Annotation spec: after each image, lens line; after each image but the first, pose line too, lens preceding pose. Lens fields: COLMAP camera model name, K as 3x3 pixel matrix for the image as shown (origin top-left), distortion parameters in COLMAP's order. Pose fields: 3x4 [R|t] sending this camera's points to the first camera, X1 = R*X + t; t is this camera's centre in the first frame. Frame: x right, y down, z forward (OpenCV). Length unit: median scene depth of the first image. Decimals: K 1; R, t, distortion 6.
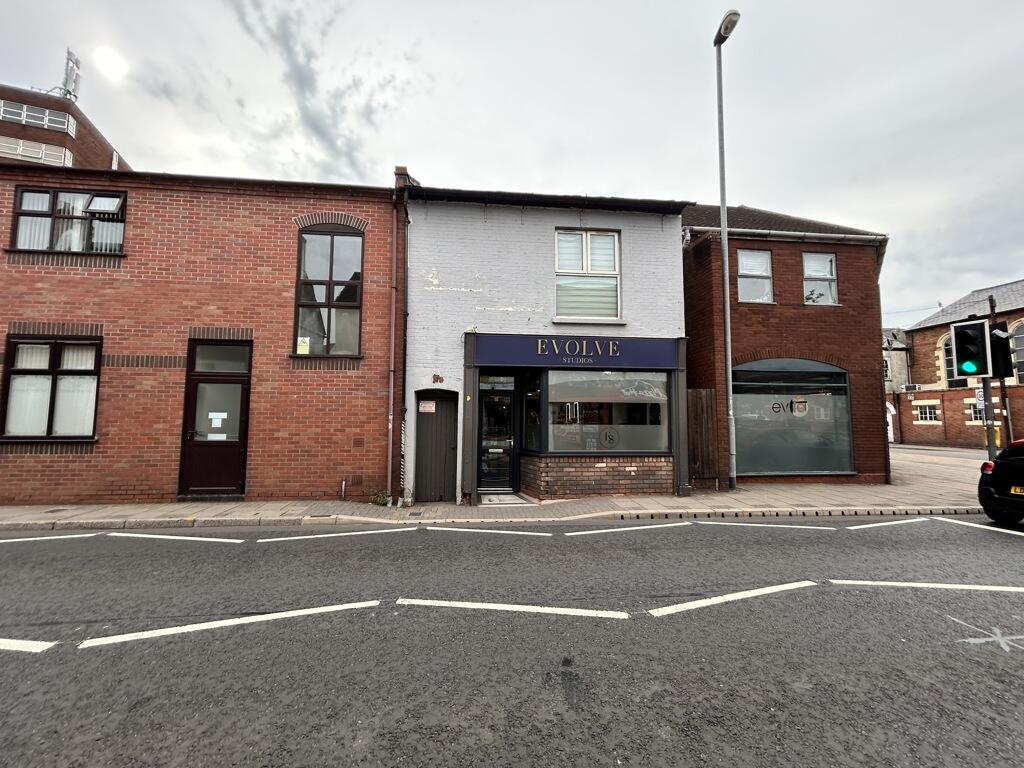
lens RADIAL K [[412.2, 0, 511.5], [0, 412.2, 385.6], [0, 0, 1]] dist [0.001126, -0.001017]
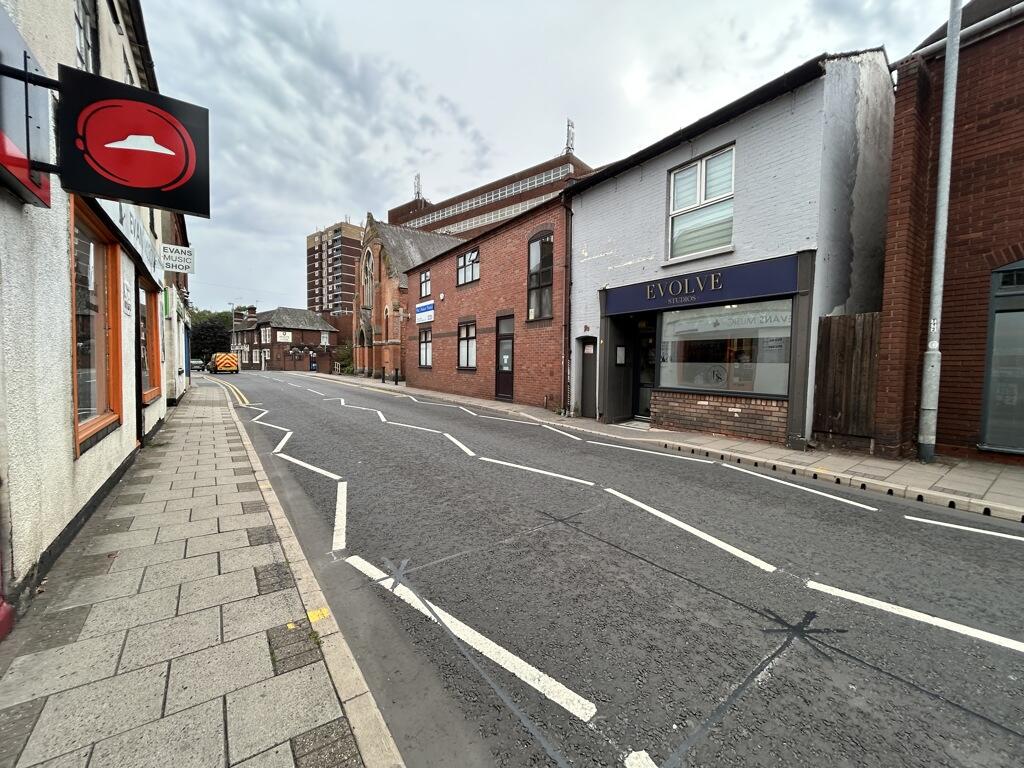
lens RADIAL K [[412.2, 0, 510.1], [0, 412.2, 383.6], [0, 0, 1]] dist [0.001126, -0.001017]
pose [[0.465966, 0.045855, -0.883614, 0.905561], [0.060663, 0.994651, 0.083607, 0.035780], [0.882721, -0.092561, 0.460692, 0.136676]]
